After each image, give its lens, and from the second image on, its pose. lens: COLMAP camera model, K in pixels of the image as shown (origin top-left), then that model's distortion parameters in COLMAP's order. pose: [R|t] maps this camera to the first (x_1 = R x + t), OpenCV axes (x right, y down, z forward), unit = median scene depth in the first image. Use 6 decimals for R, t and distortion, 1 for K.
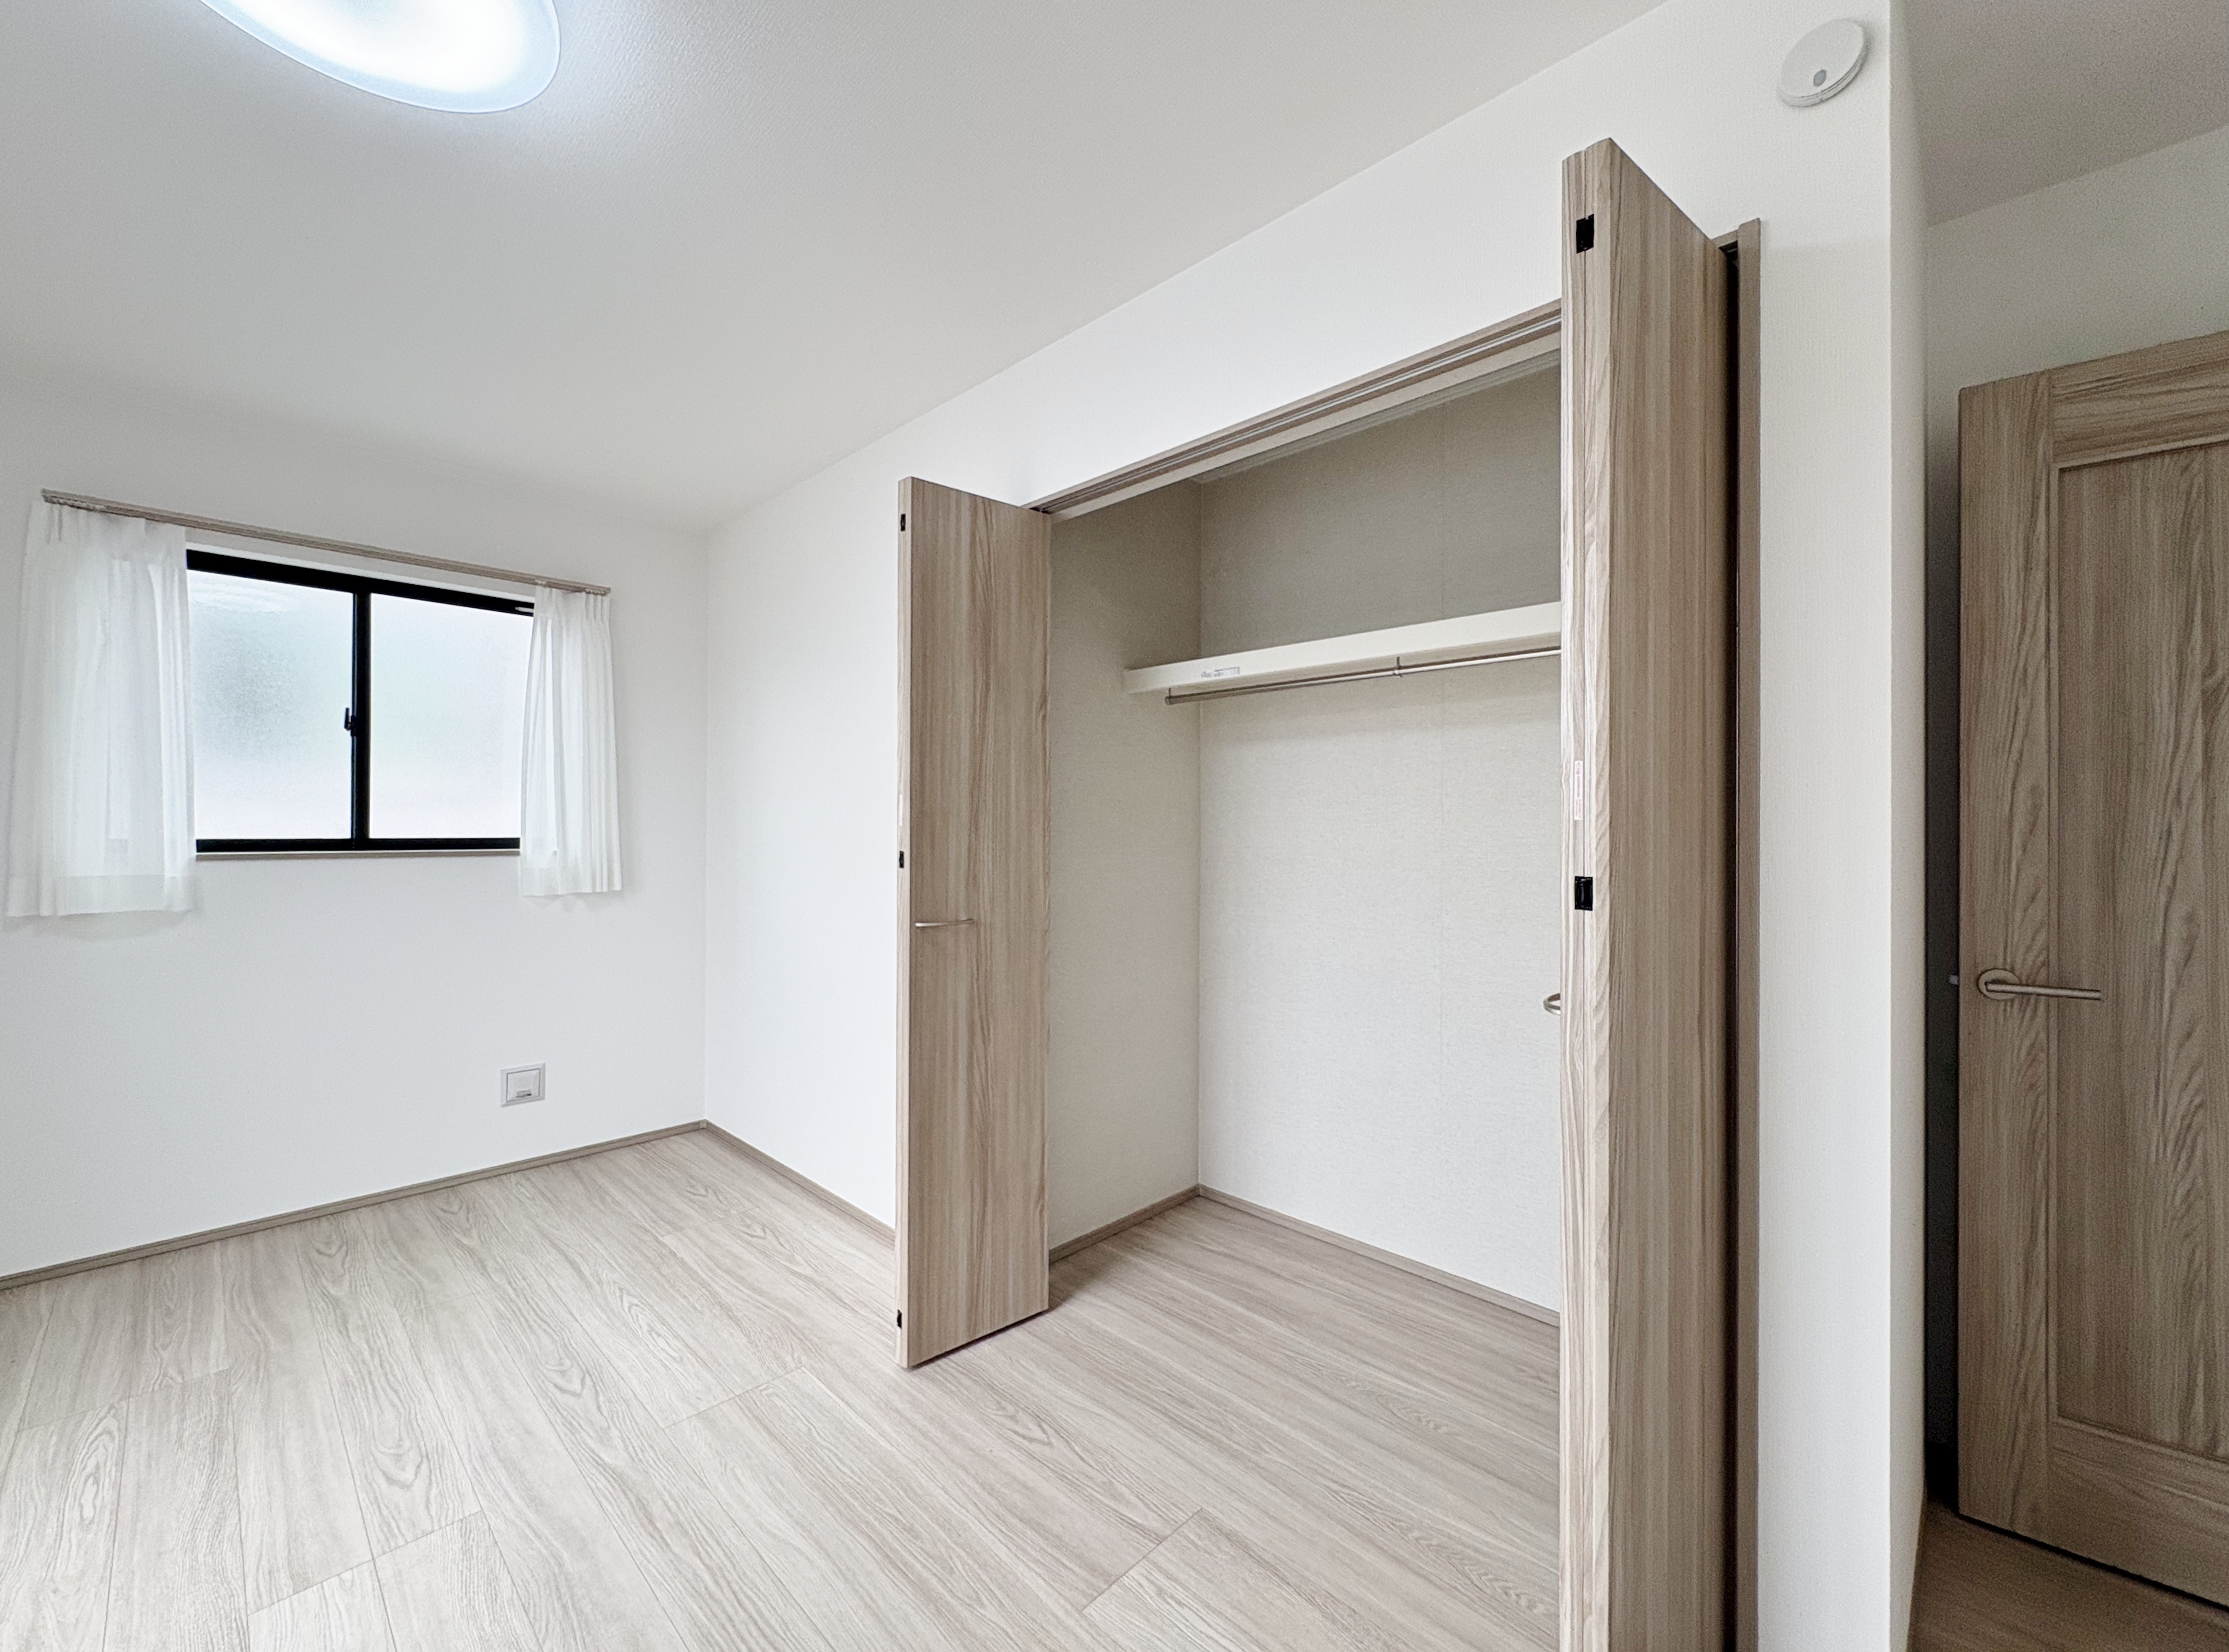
lens RADIAL K [[902.5, 0, 1114.5], [0, 902.5, 826.0], [0, 0, 1]] dist [-0.000770, -0.000404]
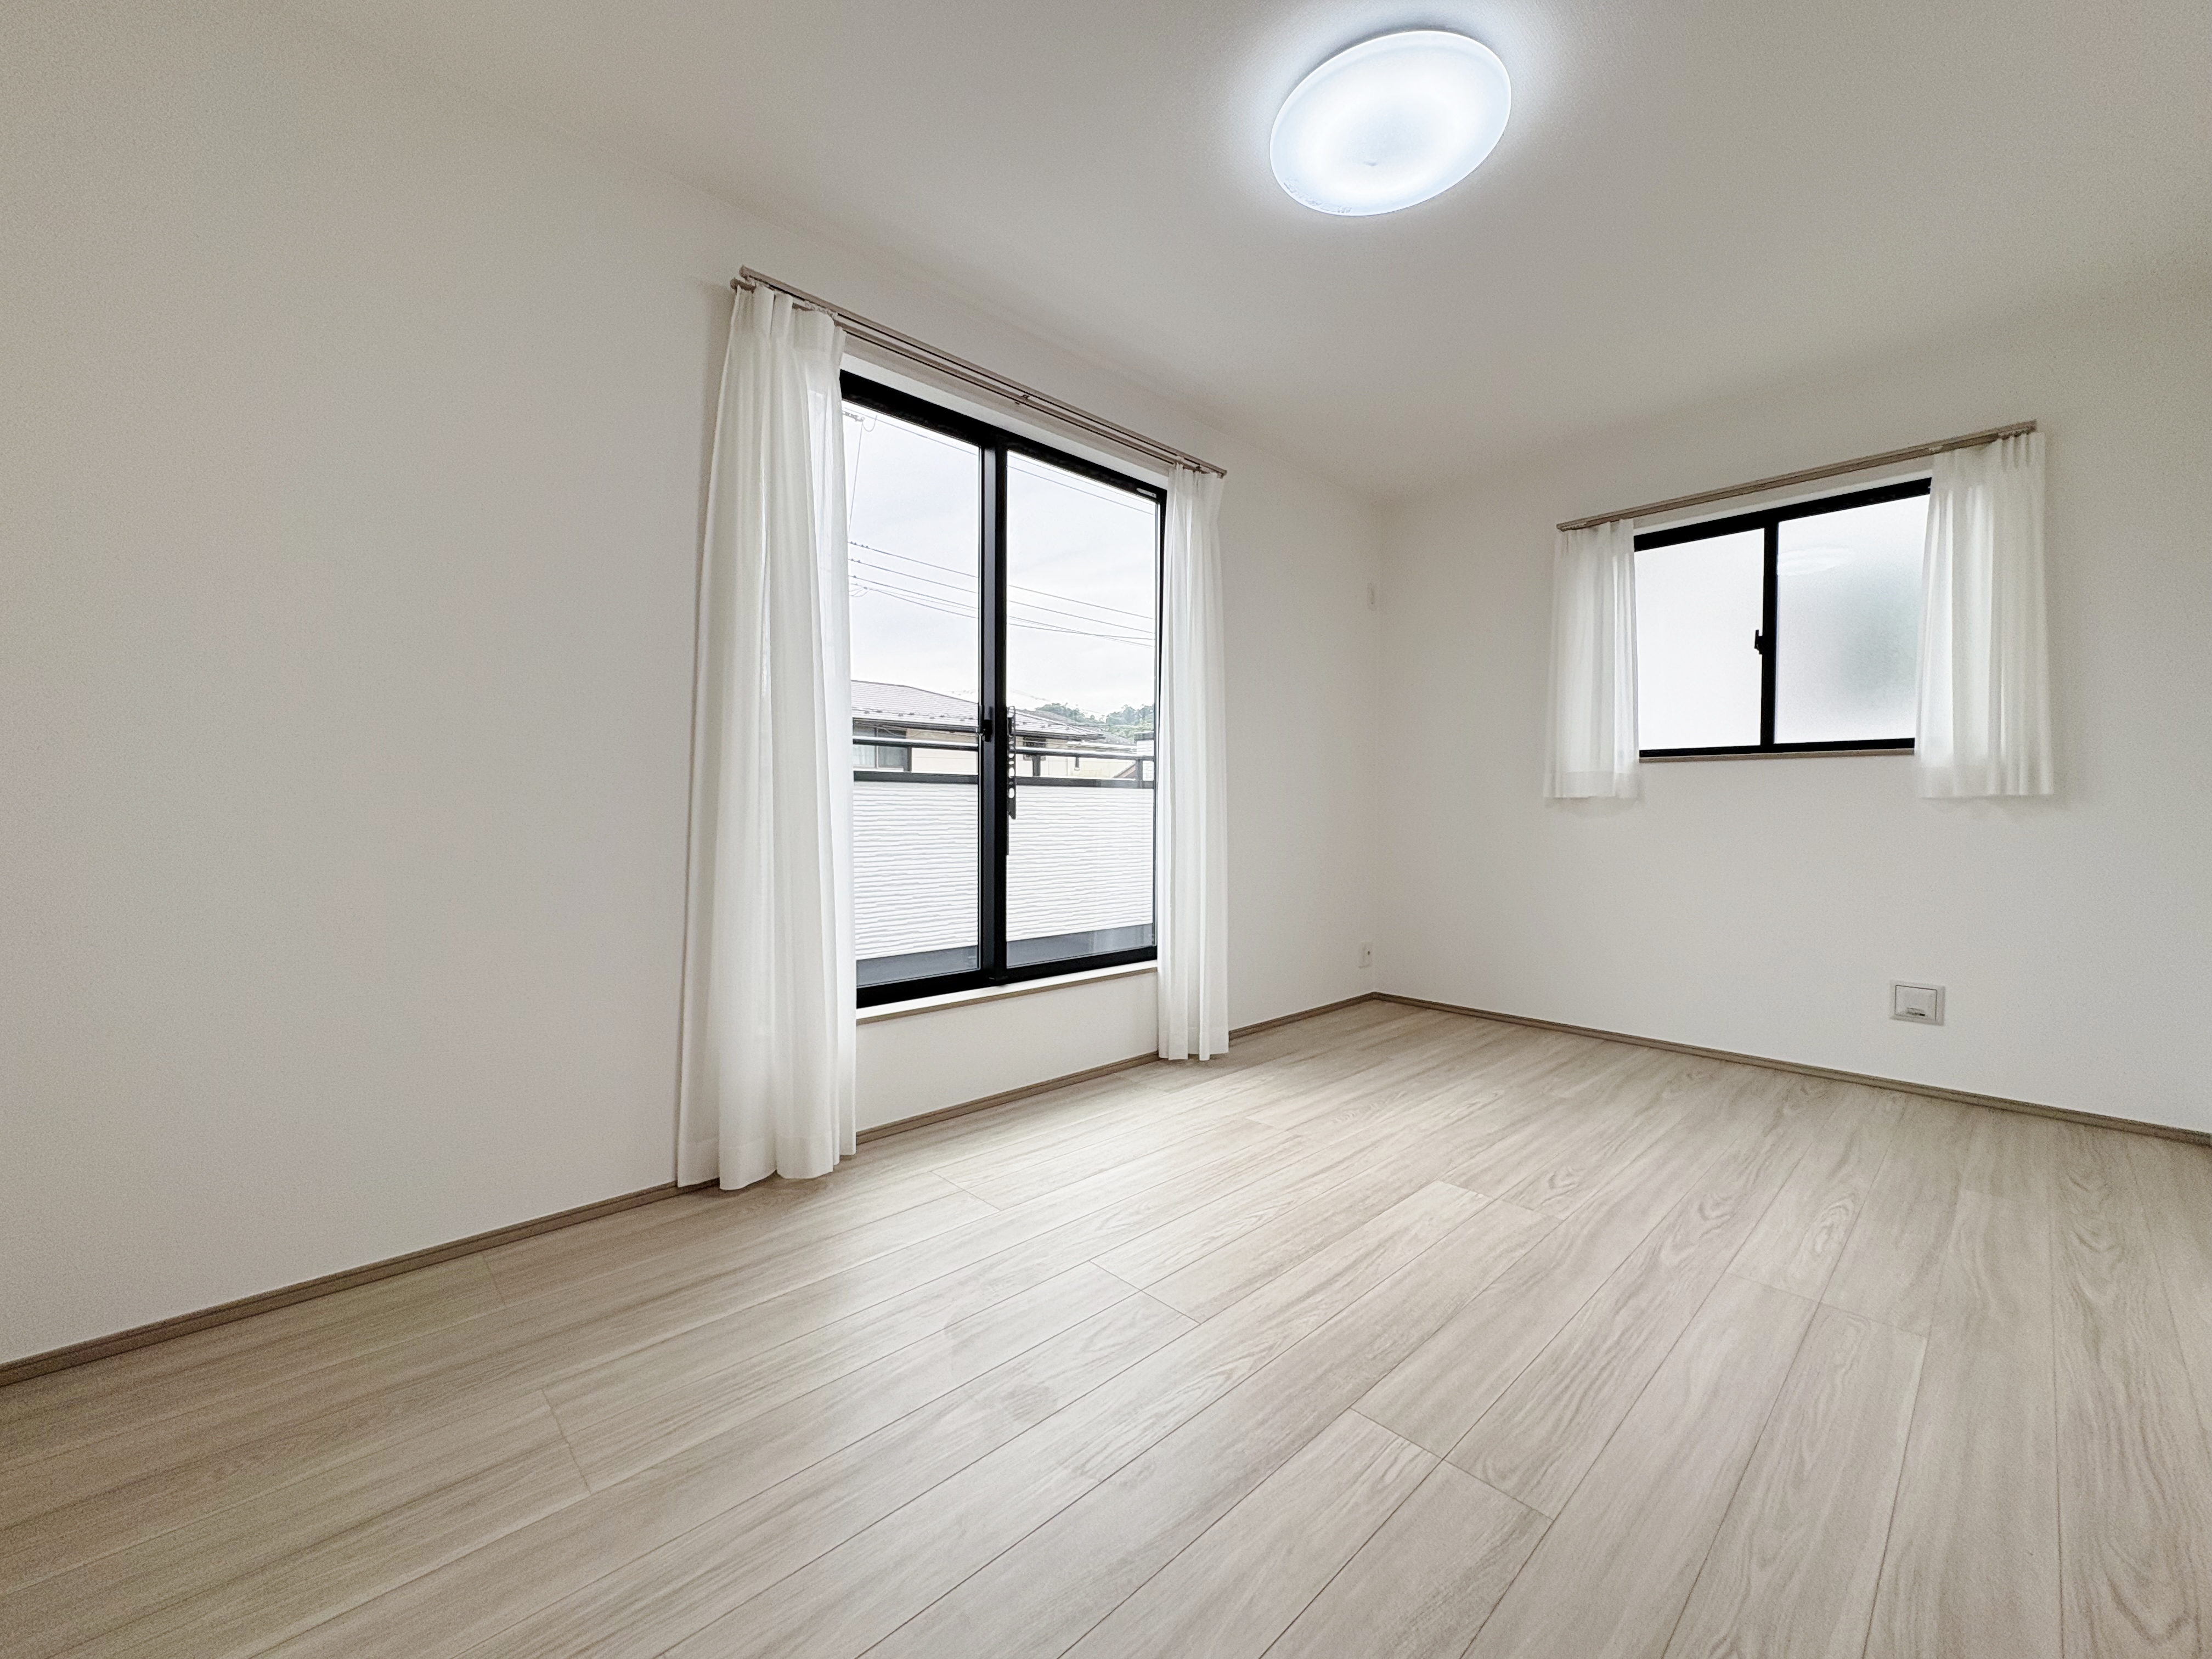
lens RADIAL K [[881.1, 0, 1106.0], [0, 881.1, 829.5], [0, 0, 1]] dist [-0.000504, 0.000006]
pose [[-0.042013, 0.022040, -0.998874, 0.362249], [-0.004834, 0.999740, 0.022262, 0.119416], [0.999105, 0.005764, -0.041895, 0.262293]]
